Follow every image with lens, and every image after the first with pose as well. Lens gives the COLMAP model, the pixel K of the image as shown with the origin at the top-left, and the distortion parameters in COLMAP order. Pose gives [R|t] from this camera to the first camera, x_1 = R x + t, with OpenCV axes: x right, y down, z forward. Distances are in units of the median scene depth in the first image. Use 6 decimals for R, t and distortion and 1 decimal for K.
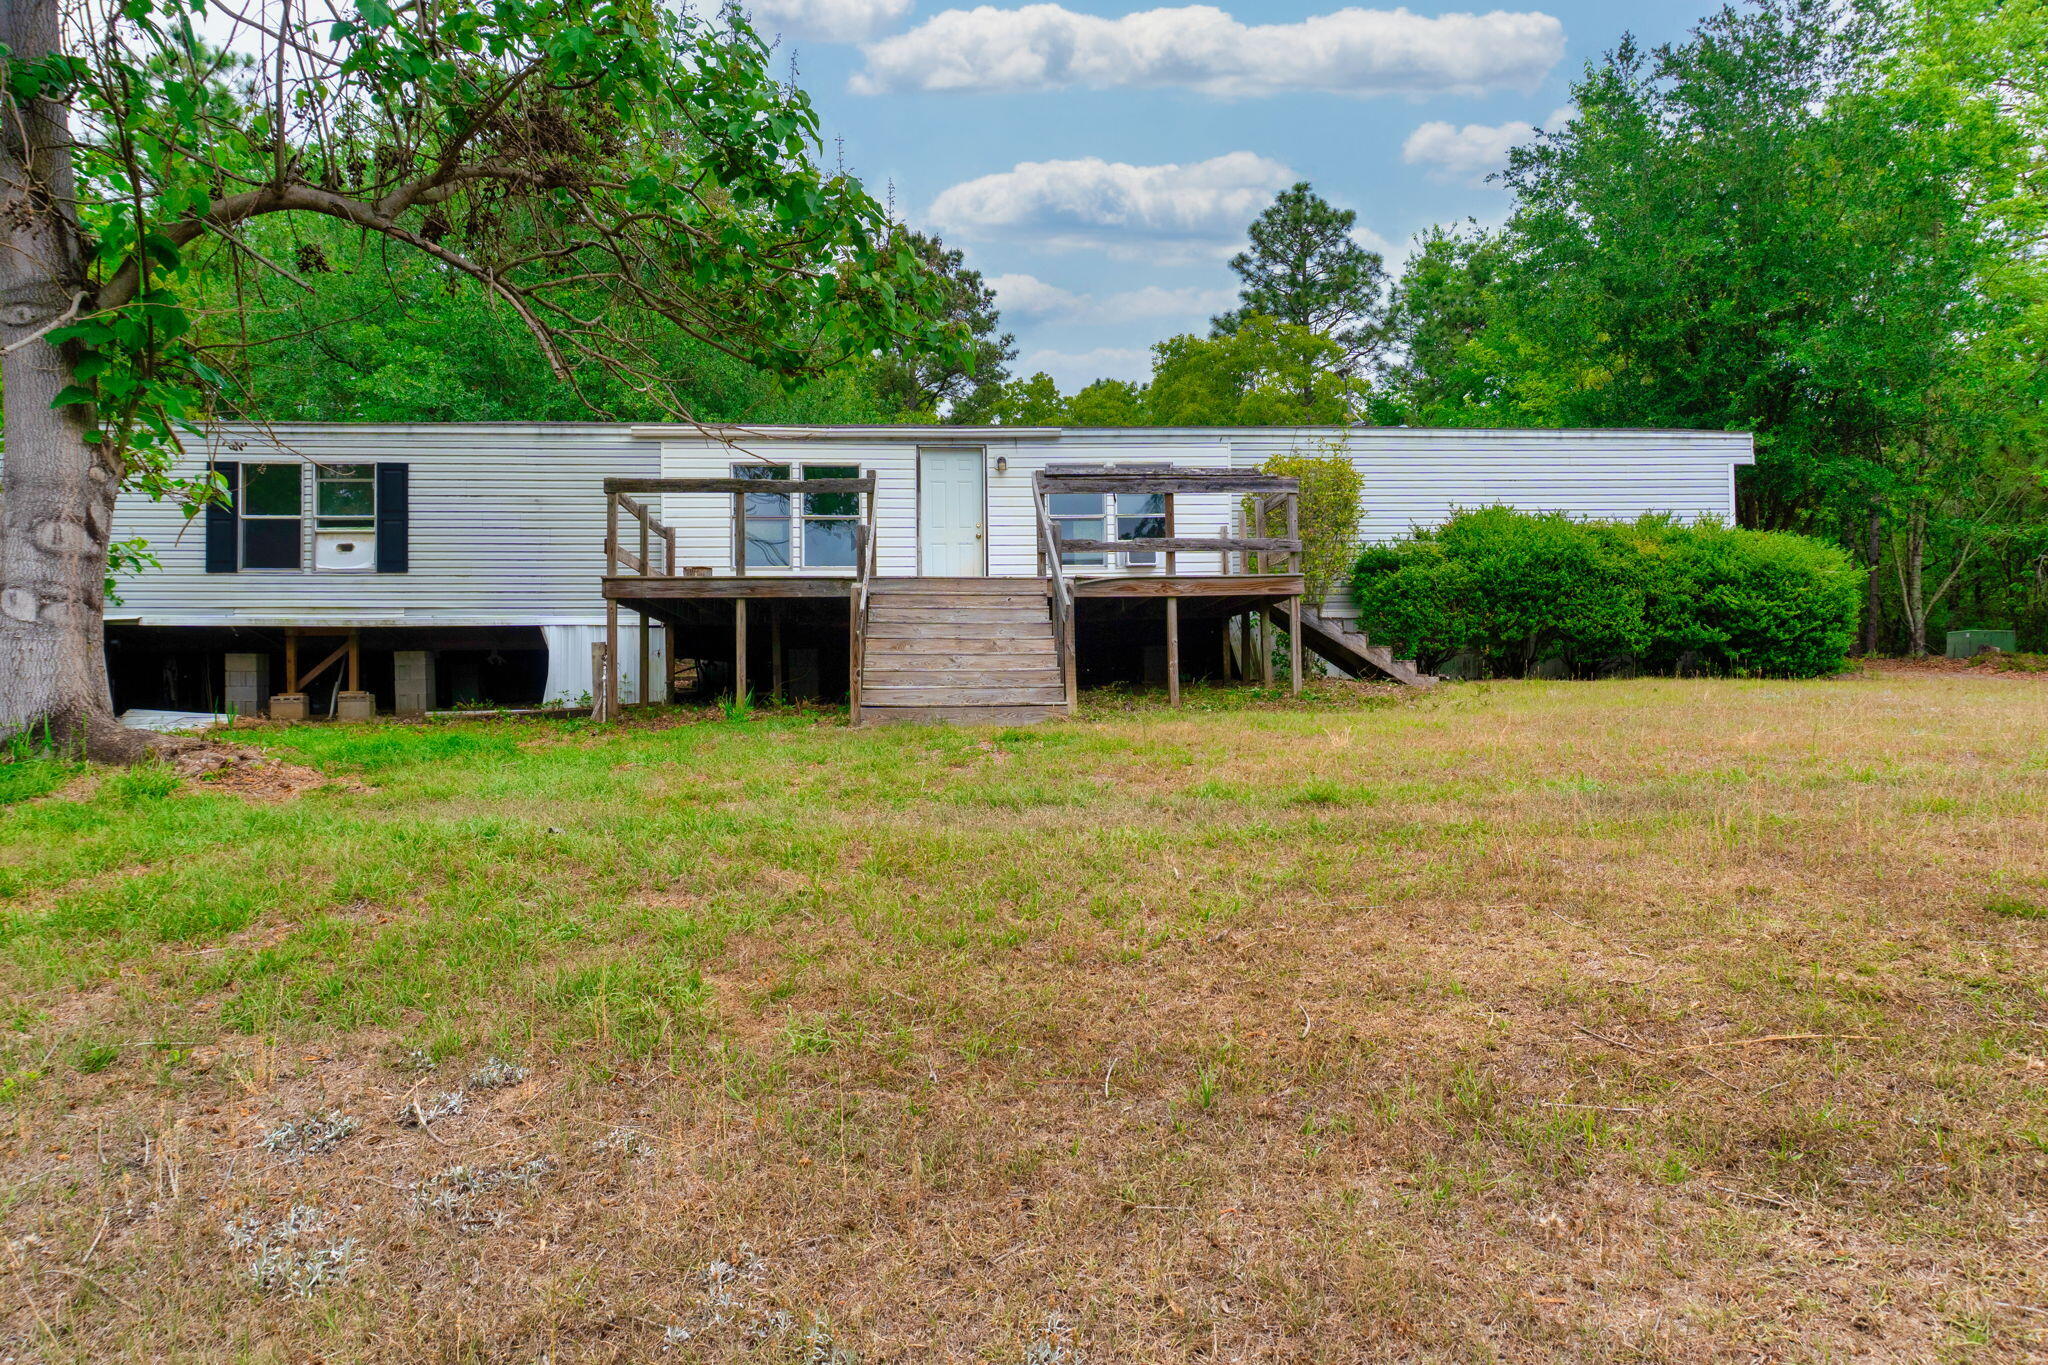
lens RADIAL K [[1395.0, 0, 1038.9], [0, 1395.0, 690.6], [0, 0, 1]] dist [-0.005049, 0.005184]
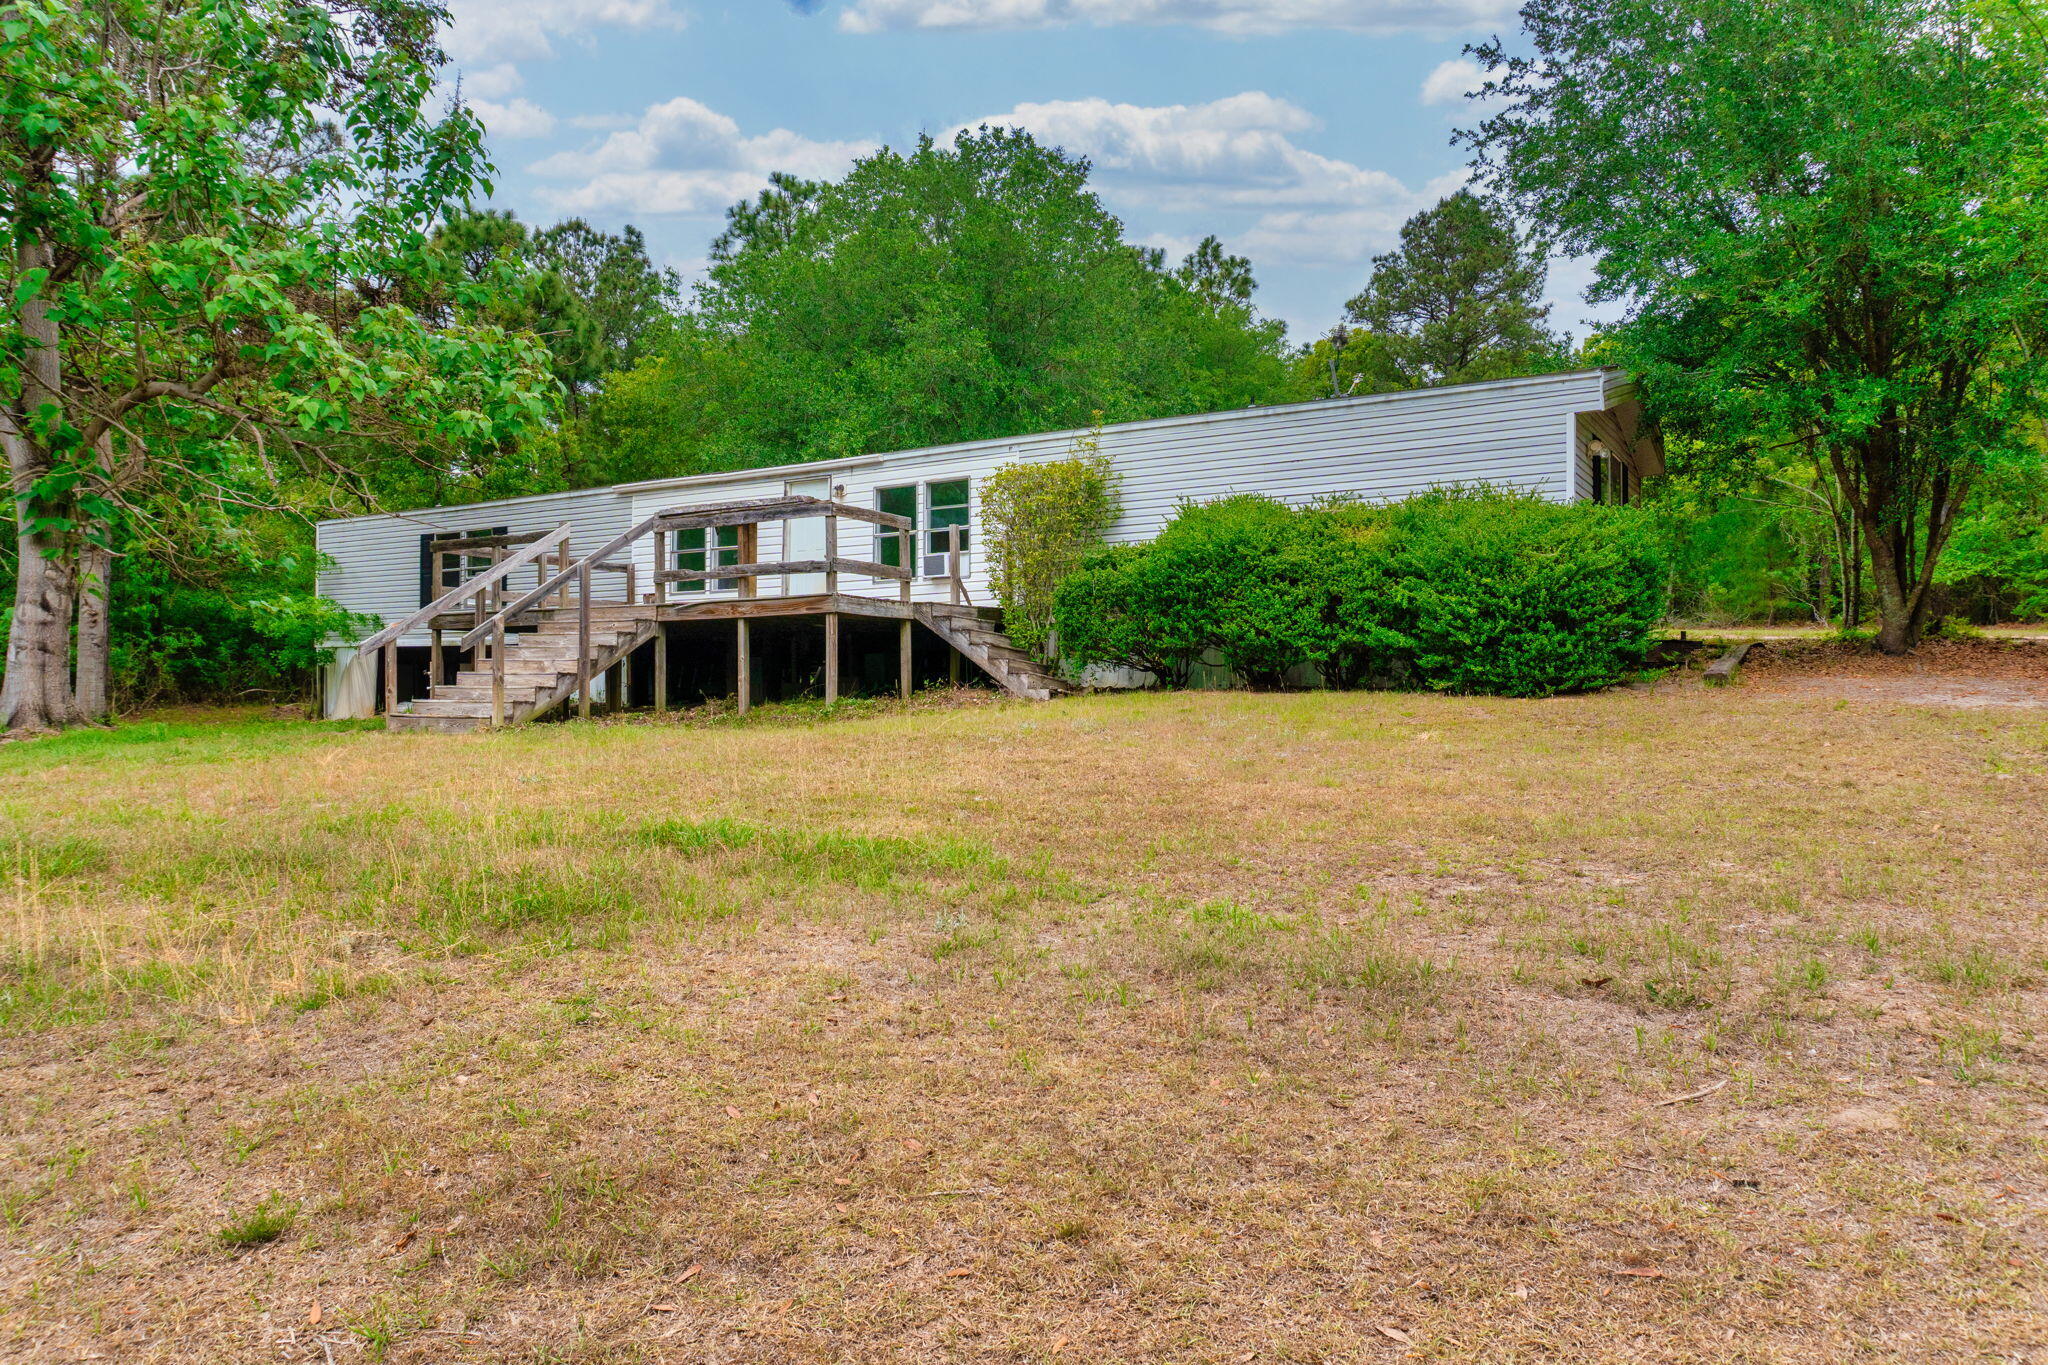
lens RADIAL K [[1395.0, 0, 1038.9], [0, 1395.0, 690.6], [0, 0, 1]] dist [-0.005049, 0.005184]
pose [[0.796892, 0.009875, -0.604041, 0.792533], [0.001073, 0.999842, 0.017762, -0.024457], [0.604121, -0.014803, 0.796755, 0.218245]]
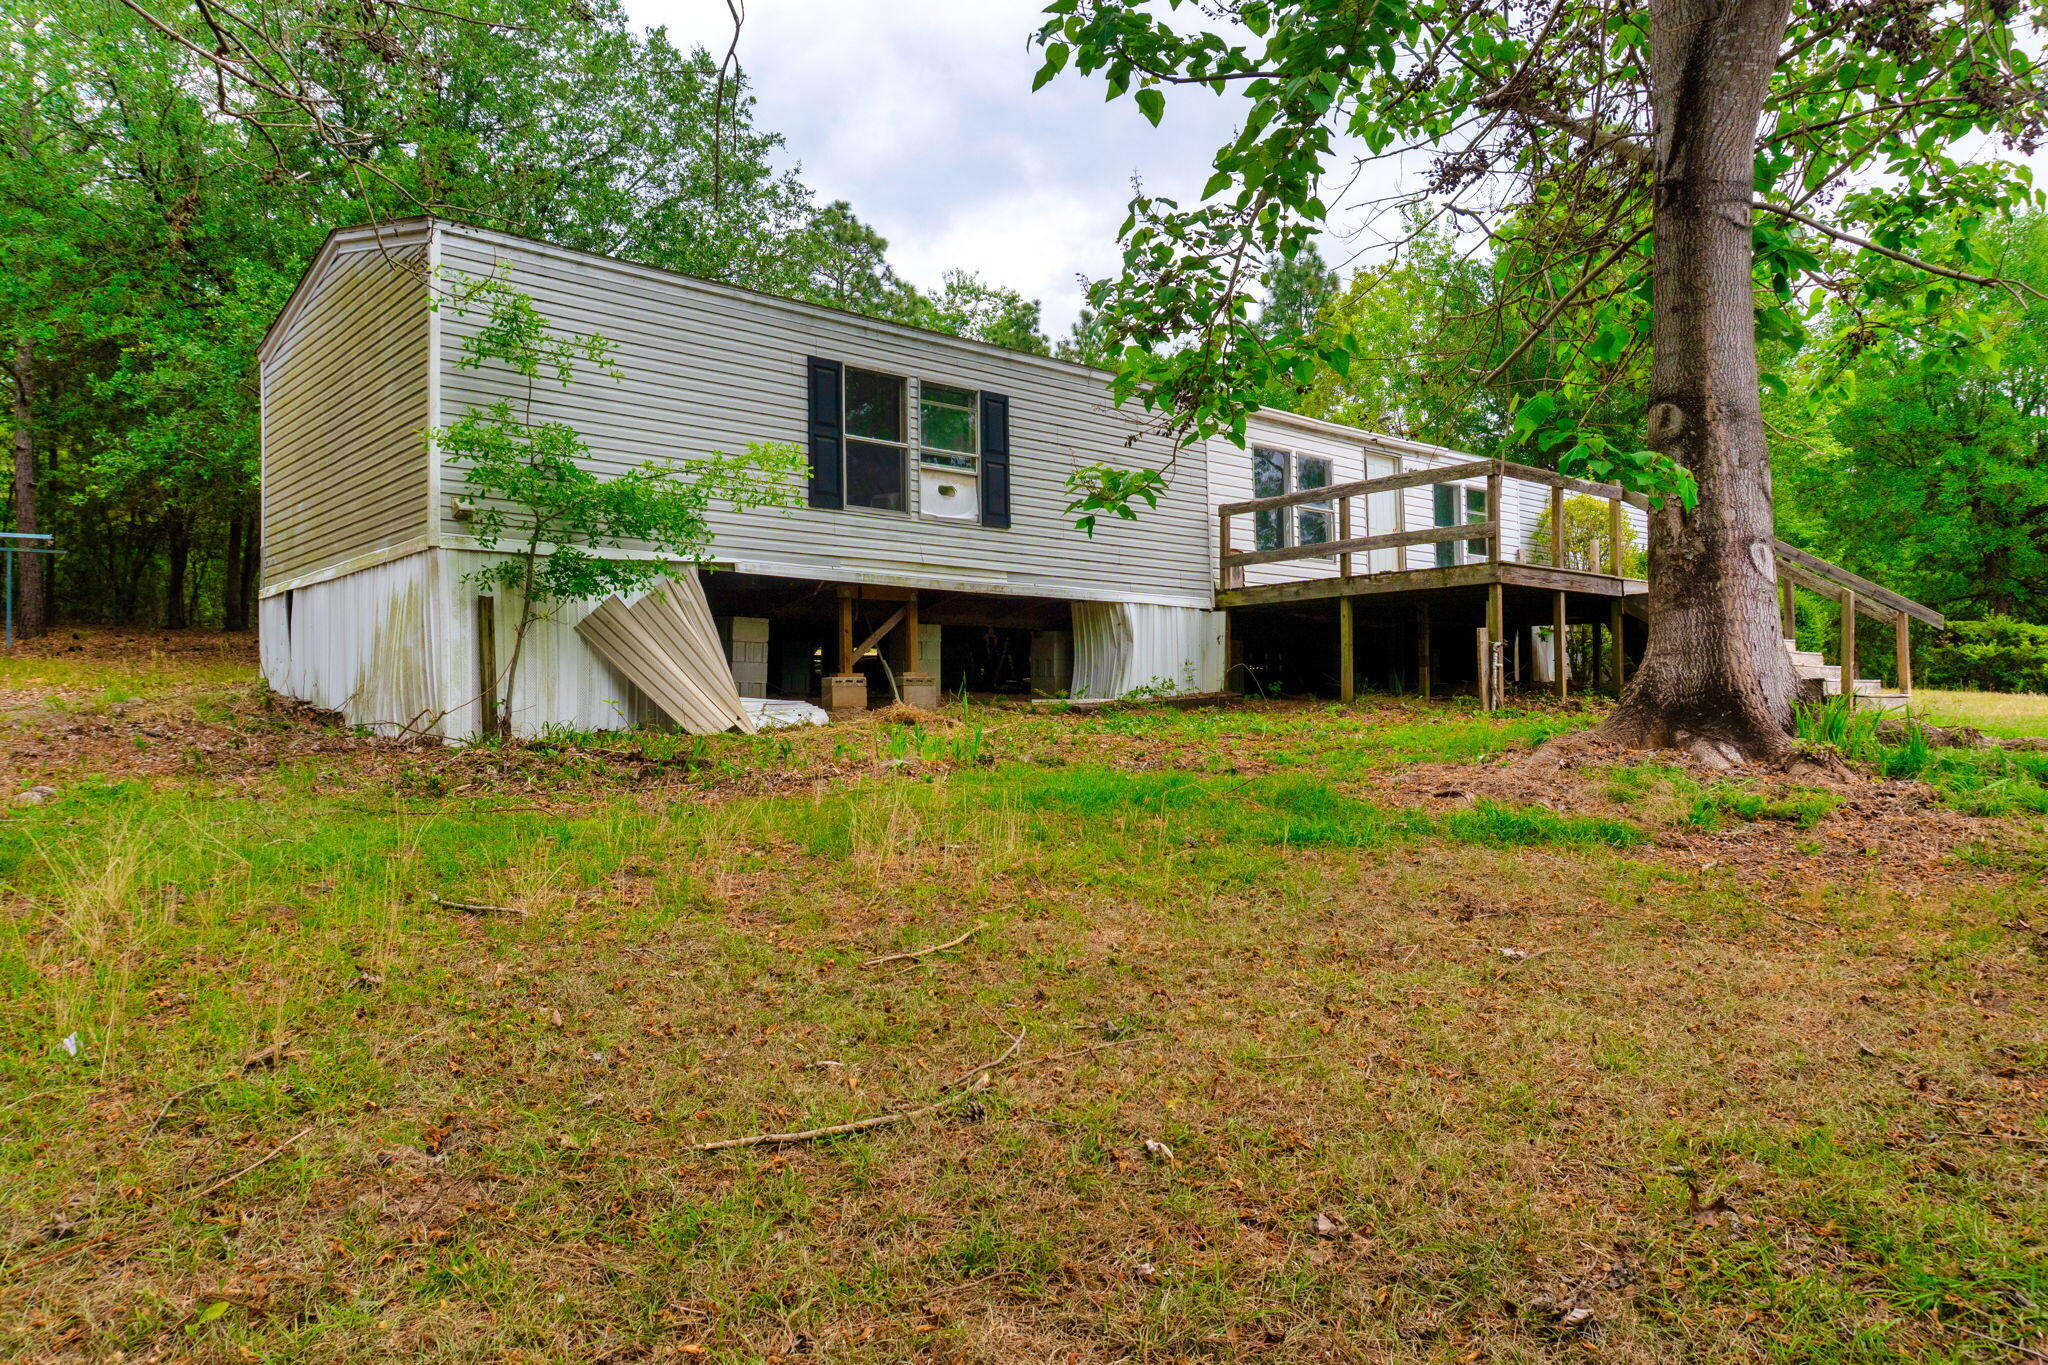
lens RADIAL K [[1395.0, 0, 1038.9], [0, 1395.0, 690.6], [0, 0, 1]] dist [-0.005049, 0.005184]
pose [[0.814234, 0.022089, 0.580116, -0.907848], [-0.015598, 0.999748, -0.016174, 0.022604], [-0.580327, 0.004121, 0.814373, 0.324155]]
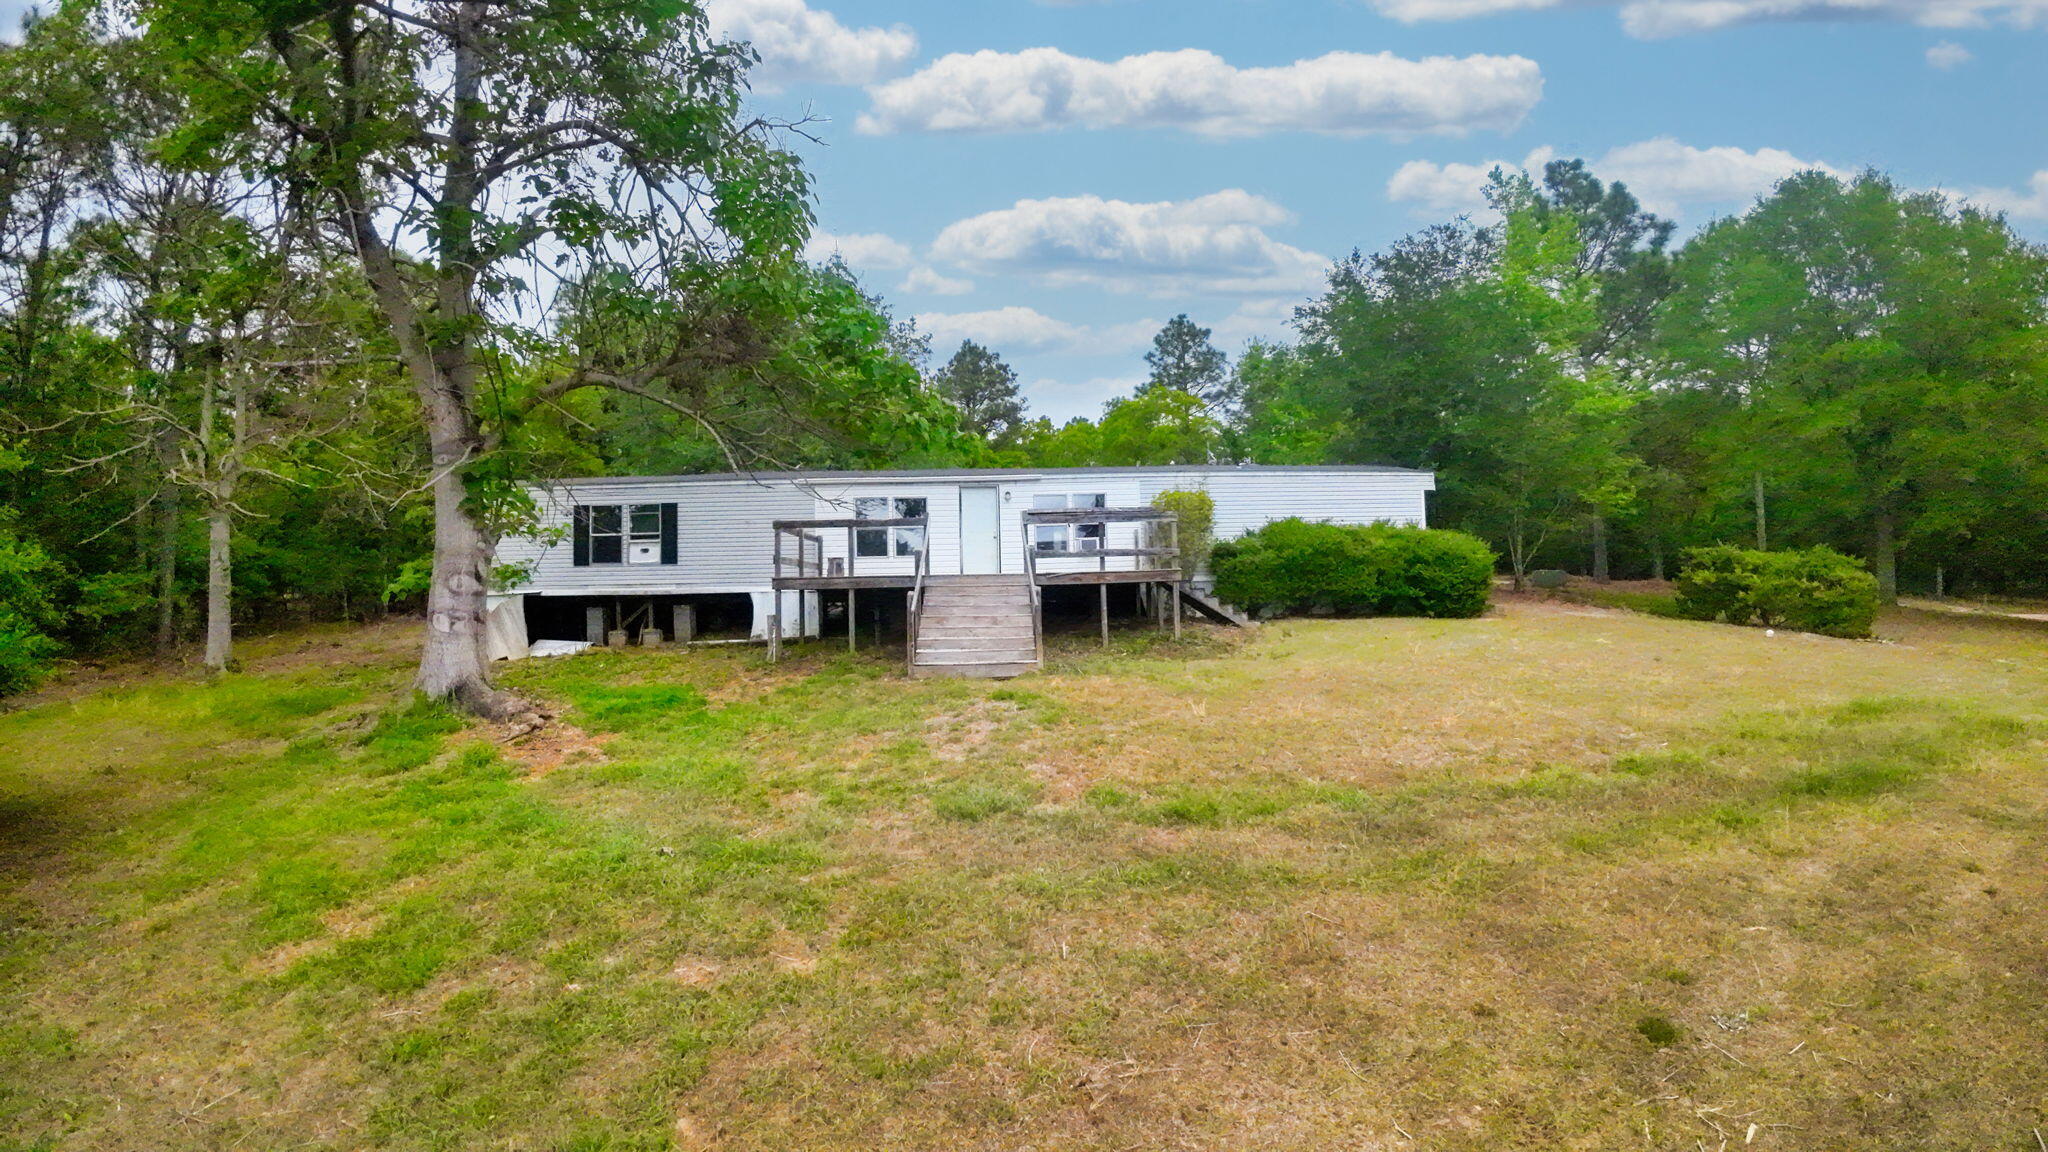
lens RADIAL K [[740.0, 0, 1024.0], [0, 740.0, 576.0], [0, 0, 1]] dist [-0.090688, -0.000081]
pose [[0.999392, -0.010494, -0.033236, 0.024163], [0.010566, 0.999942, 0.001998, -0.066297], [0.033213, -0.002348, 0.999446, 0.081535]]
